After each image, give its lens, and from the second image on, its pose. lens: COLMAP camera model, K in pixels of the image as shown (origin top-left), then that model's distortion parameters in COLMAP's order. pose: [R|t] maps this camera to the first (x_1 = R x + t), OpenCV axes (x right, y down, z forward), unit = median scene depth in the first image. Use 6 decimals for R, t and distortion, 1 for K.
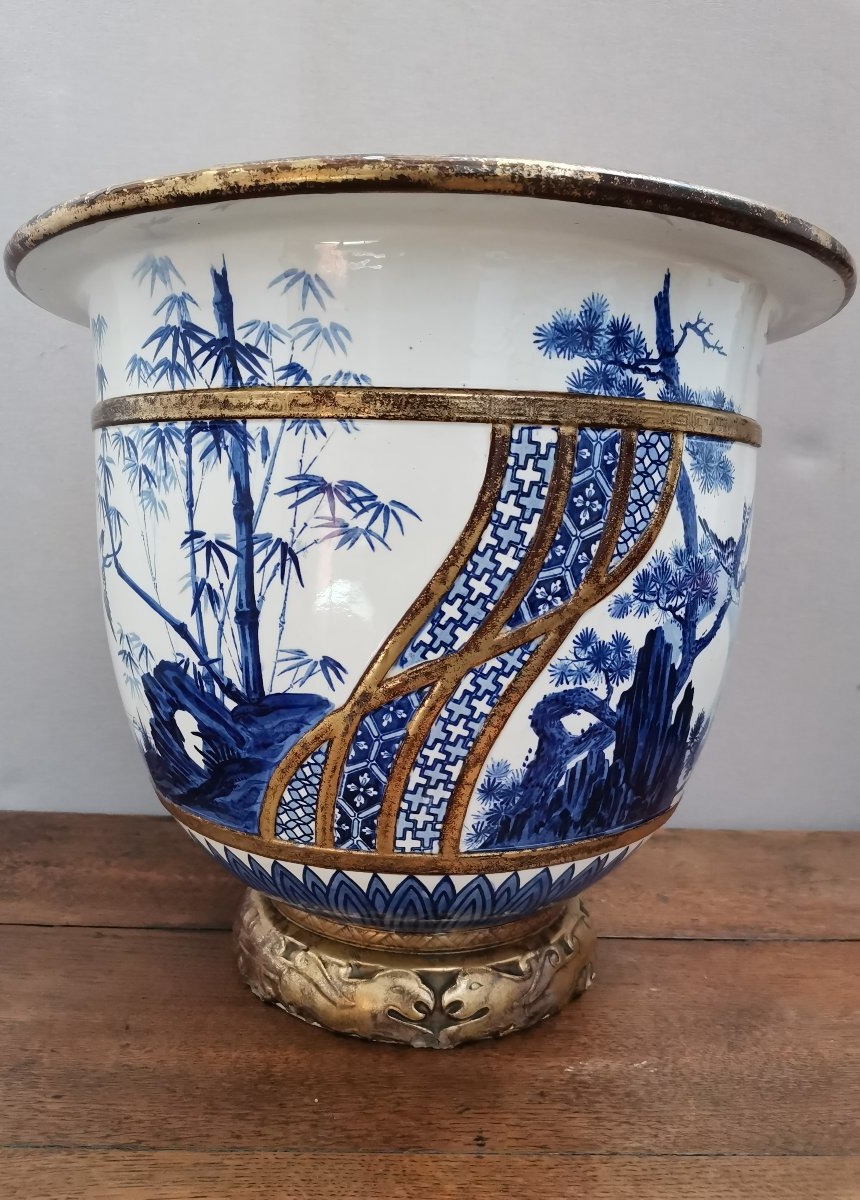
lens RADIAL K [[900.9, 0, 406.9], [0, 900.9, 579.6], [0, 0, 1]] dist [0.060253, -0.037391]
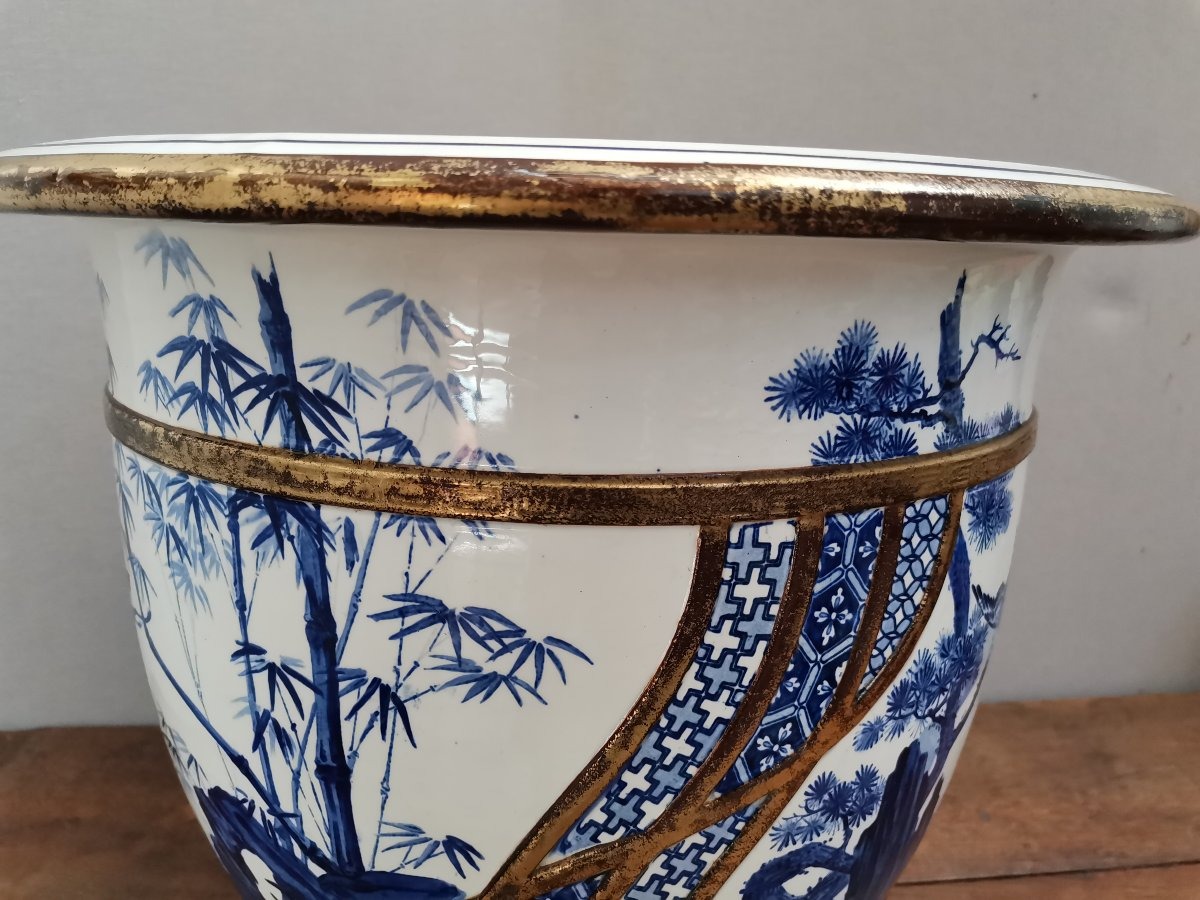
lens RADIAL K [[931.1, 0, 593.0], [0, 931.1, 442.1], [0, 0, 1]] dist [0.035626, 0.030235]
pose [[0.997958, -0.012571, 0.062617, -0.023834], [0.003970, 0.990751, 0.135634, -0.311202], [-0.063743, -0.135109, 0.988778, 0.332126]]
